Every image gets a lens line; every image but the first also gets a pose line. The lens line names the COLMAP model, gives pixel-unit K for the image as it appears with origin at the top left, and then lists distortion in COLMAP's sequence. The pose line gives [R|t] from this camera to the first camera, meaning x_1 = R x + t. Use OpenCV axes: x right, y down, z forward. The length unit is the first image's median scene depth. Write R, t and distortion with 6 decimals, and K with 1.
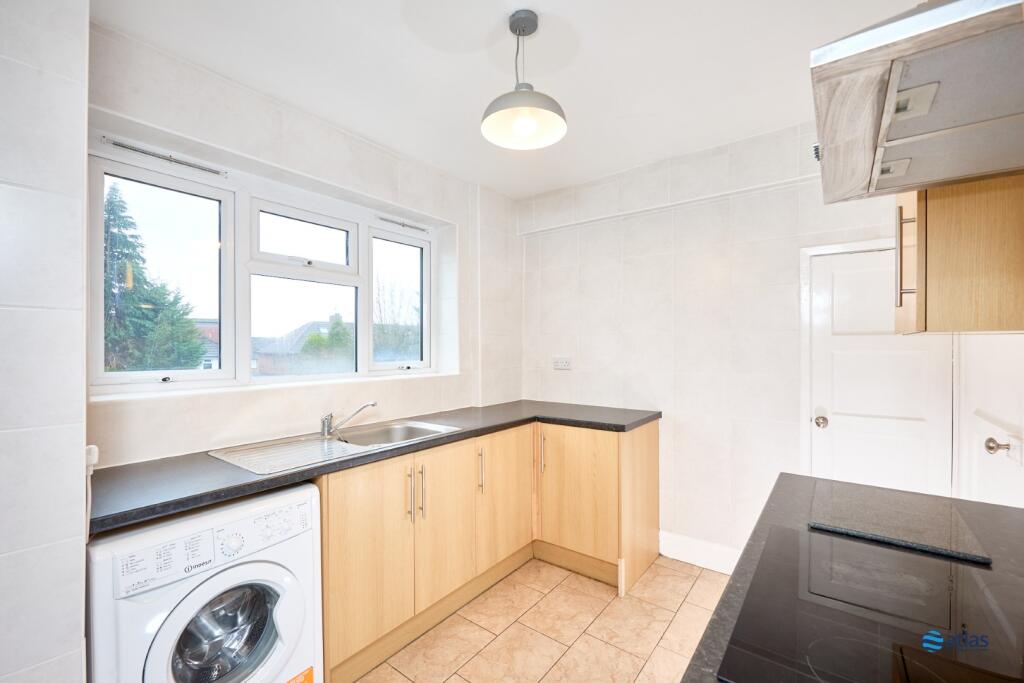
lens RADIAL K [[427.7, 0, 509.5], [0, 427.7, 348.7], [0, 0, 1]] dist [-0.000307, 0.000012]
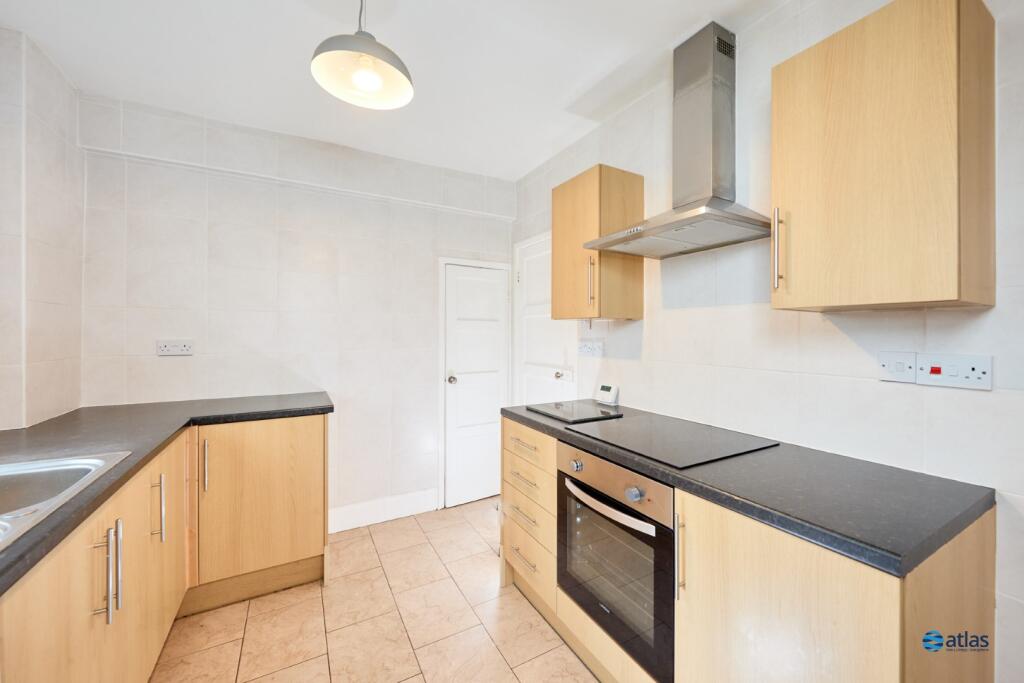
lens RADIAL K [[405.6, 0, 540.0], [0, 405.6, 331.7], [0, 0, 1]] dist [0.000550, 0.000064]
pose [[0.368364, 0.005892, 0.929663, -0.425643], [0.002794, 0.999968, -0.007444, 0.018951], [-0.929678, 0.005340, 0.368335, 0.221091]]
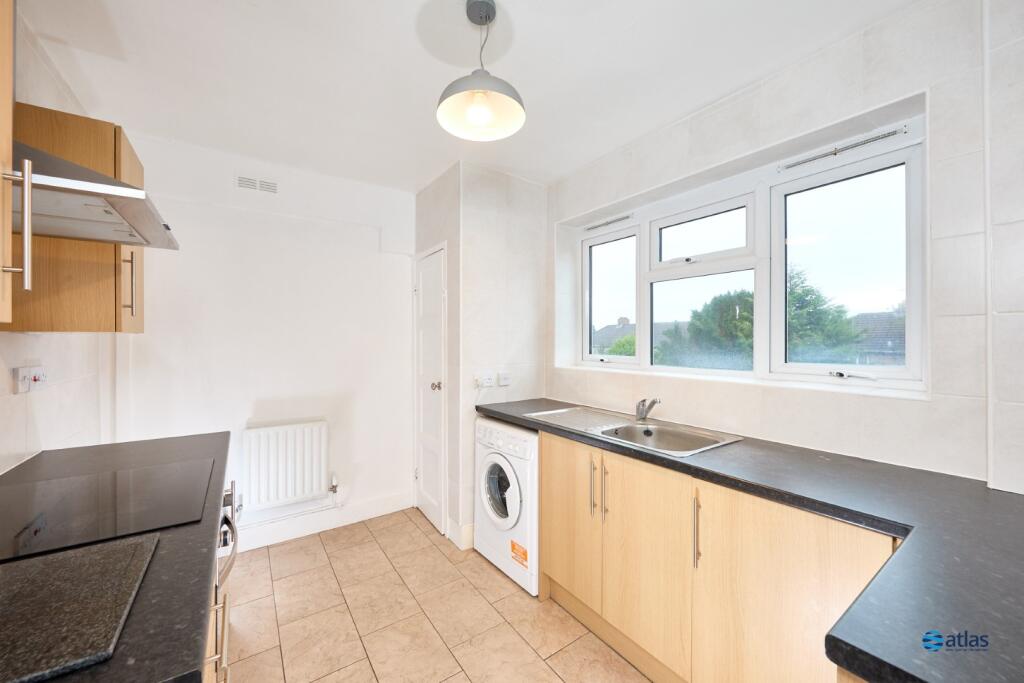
lens RADIAL K [[390.4, 0, 508.8], [0, 390.4, 338.5], [0, 0, 1]] dist [0.000418, 0.000010]
pose [[-0.313299, 0.001793, -0.949653, 0.587297], [-0.004323, 0.999985, 0.003314, -0.012300], [0.949645, 0.005144, -0.313286, 0.912722]]
